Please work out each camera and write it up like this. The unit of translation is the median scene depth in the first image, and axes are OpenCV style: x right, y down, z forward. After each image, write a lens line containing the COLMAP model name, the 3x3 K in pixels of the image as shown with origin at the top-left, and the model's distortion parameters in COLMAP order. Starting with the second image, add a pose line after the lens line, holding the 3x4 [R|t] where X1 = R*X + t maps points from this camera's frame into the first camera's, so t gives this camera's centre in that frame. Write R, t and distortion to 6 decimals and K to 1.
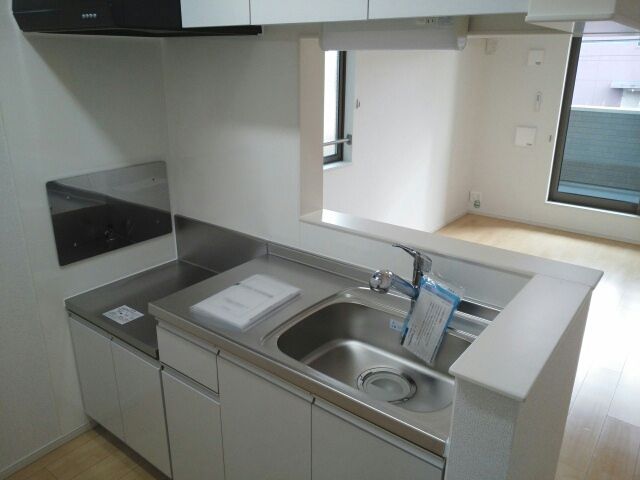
lens RADIAL K [[510.0, 0, 318.6], [0, 510.0, 241.5], [0, 0, 1]] dist [0.009620, -0.011139]
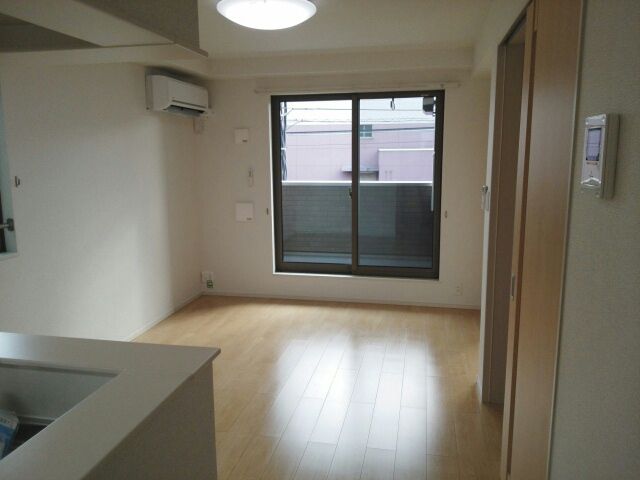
lens RADIAL K [[510.0, 0, 320.6], [0, 510.0, 238.0], [0, 0, 1]] dist [0.009620, -0.011139]
pose [[0.897450, -0.087365, 0.432379, 0.101154], [0.161122, 0.977388, -0.136940, 0.006582], [-0.410638, 0.192563, 0.891233, 0.057746]]
